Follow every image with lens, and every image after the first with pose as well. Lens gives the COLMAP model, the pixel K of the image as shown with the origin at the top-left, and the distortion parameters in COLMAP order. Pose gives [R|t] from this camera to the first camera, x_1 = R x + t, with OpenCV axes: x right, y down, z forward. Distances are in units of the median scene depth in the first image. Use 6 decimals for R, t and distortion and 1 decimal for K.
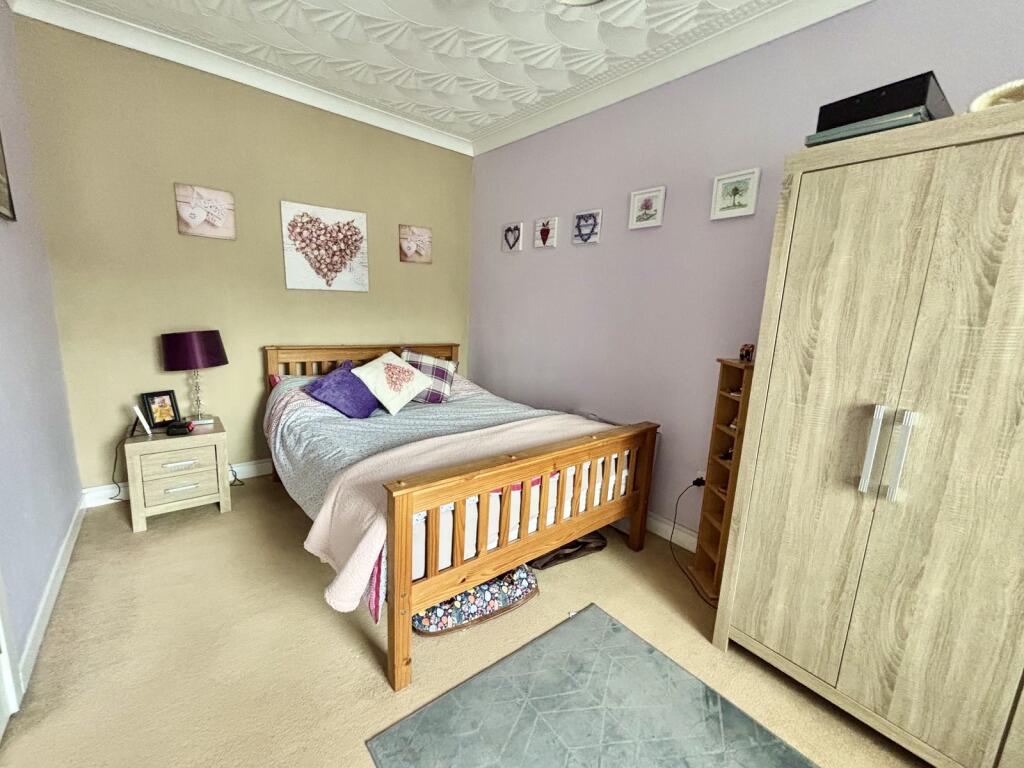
lens RADIAL K [[412.0, 0, 512.4], [0, 412.0, 380.7], [0, 0, 1]] dist [0.003107, -0.000483]
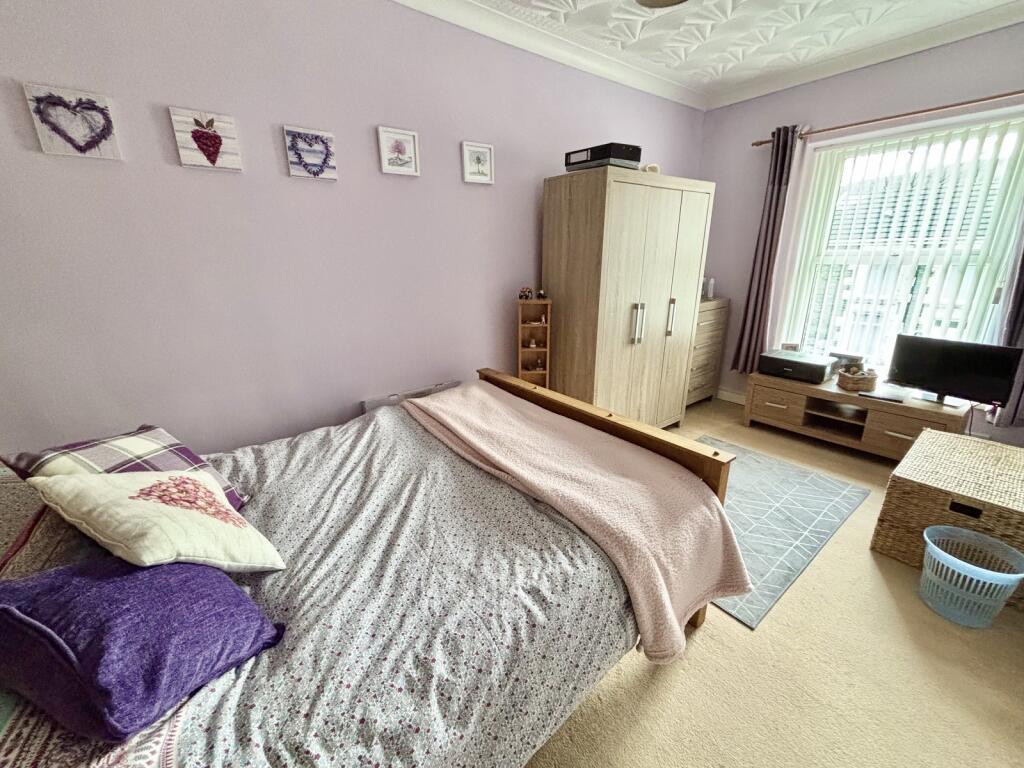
lens RADIAL K [[412.0, 0, 511.9], [0, 412.0, 380.2], [0, 0, 1]] dist [0.003107, -0.000483]
pose [[0.033826, -0.344235, 0.938274, -0.583089], [0.193022, 0.923386, 0.331814, -0.182842], [-0.980611, 0.169884, 0.097680, 0.656526]]
